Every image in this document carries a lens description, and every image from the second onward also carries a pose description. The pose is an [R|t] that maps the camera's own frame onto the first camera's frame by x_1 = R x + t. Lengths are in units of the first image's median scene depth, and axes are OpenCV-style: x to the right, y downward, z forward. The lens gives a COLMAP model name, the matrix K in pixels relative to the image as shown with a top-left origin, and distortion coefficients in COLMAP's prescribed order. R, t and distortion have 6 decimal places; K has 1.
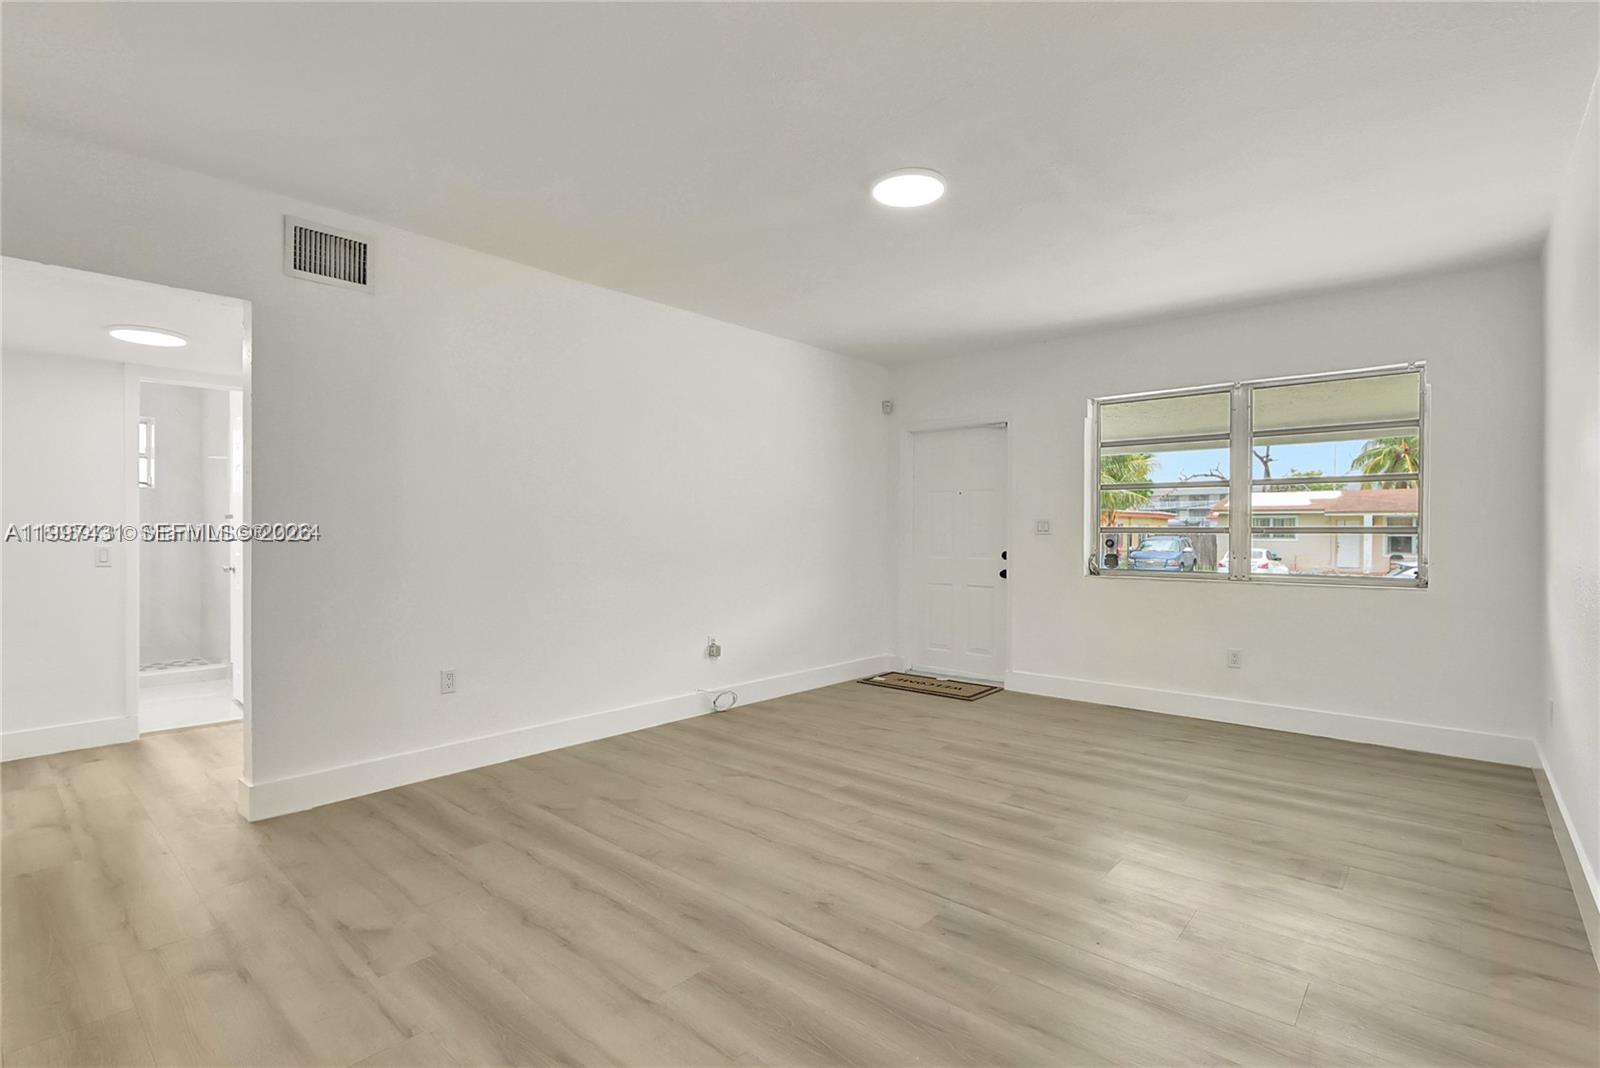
lens RADIAL K [[760.3, 0, 800.8], [0, 760.3, 536.9], [0, 0, 1]] dist [-0.000298, 0.000330]
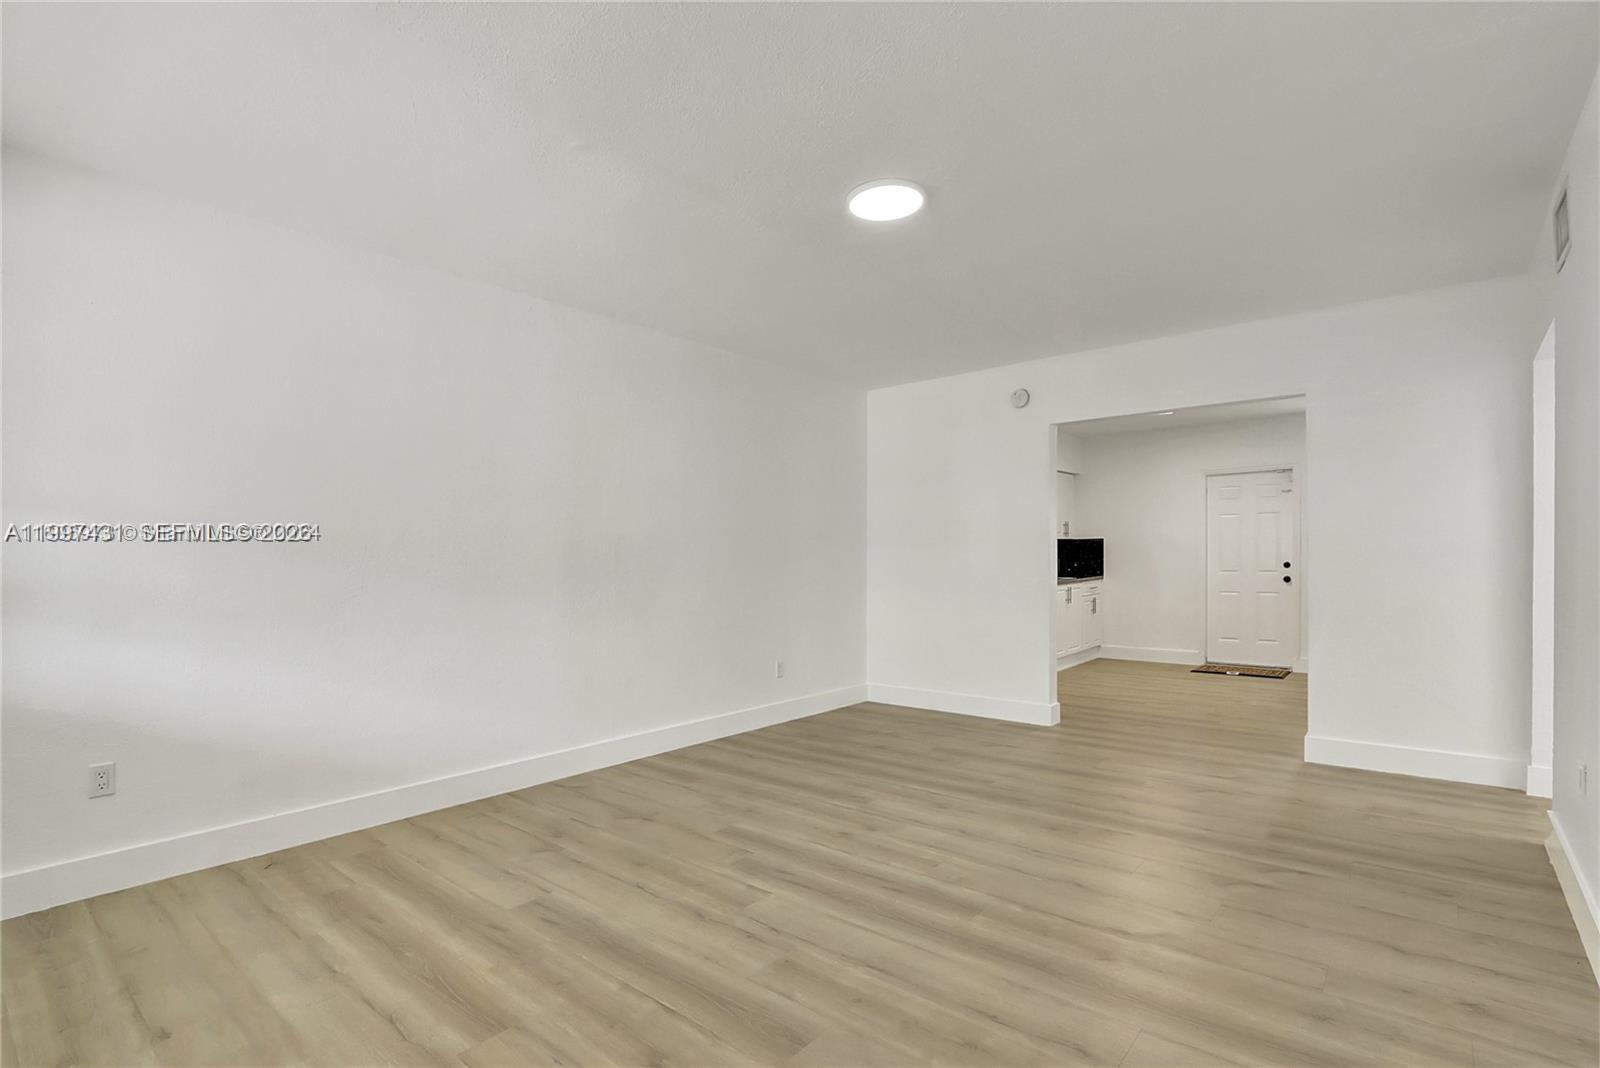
lens RADIAL K [[760.3, 0, 799.6], [0, 760.3, 545.6], [0, 0, 1]] dist [-0.000298, 0.000330]
pose [[-0.999656, 0.005271, -0.025699, 0.272449], [0.005516, 0.999940, -0.009504, -0.011259], [0.025647, -0.009643, -0.999625, 1.969159]]
